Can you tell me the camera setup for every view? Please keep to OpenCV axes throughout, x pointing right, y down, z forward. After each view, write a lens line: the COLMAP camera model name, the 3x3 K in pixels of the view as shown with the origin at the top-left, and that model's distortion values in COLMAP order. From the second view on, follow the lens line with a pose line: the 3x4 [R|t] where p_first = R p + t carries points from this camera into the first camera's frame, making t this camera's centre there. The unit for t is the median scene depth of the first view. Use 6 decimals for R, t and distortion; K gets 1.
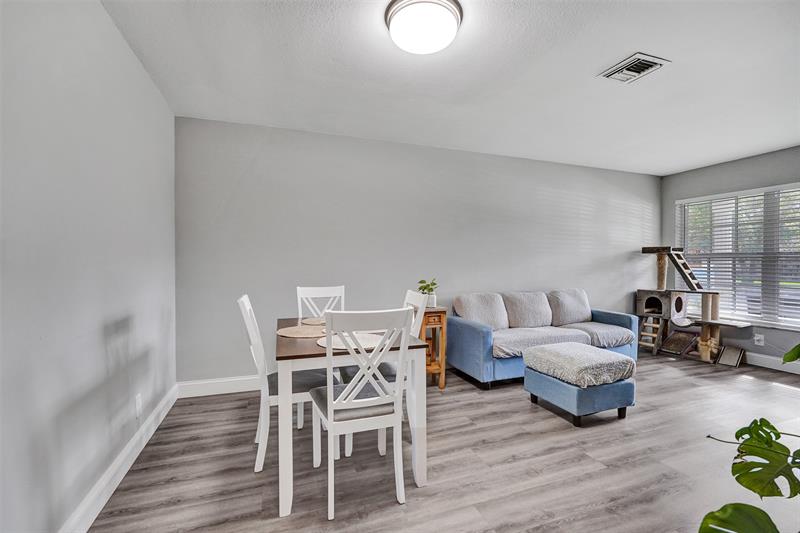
lens RADIAL K [[363.6, 0, 419.4], [0, 363.6, 265.8], [0, 0, 1]] dist [0.003043, 0.000893]
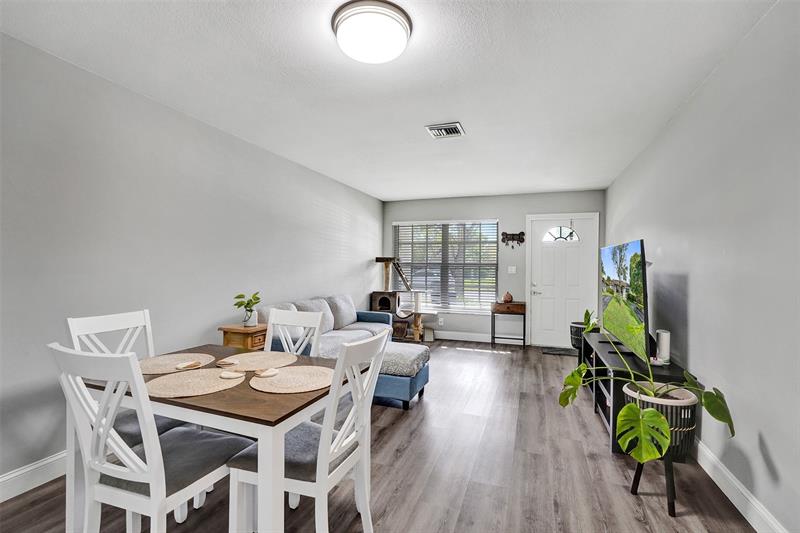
lens RADIAL K [[363.6, 0, 414.8], [0, 363.6, 265.9], [0, 0, 1]] dist [0.003043, 0.000893]
pose [[0.646603, 0.005325, 0.762808, -0.274074], [-0.002329, 0.999985, -0.005007, -0.017249], [-0.762823, 0.001461, 0.646605, 0.117702]]
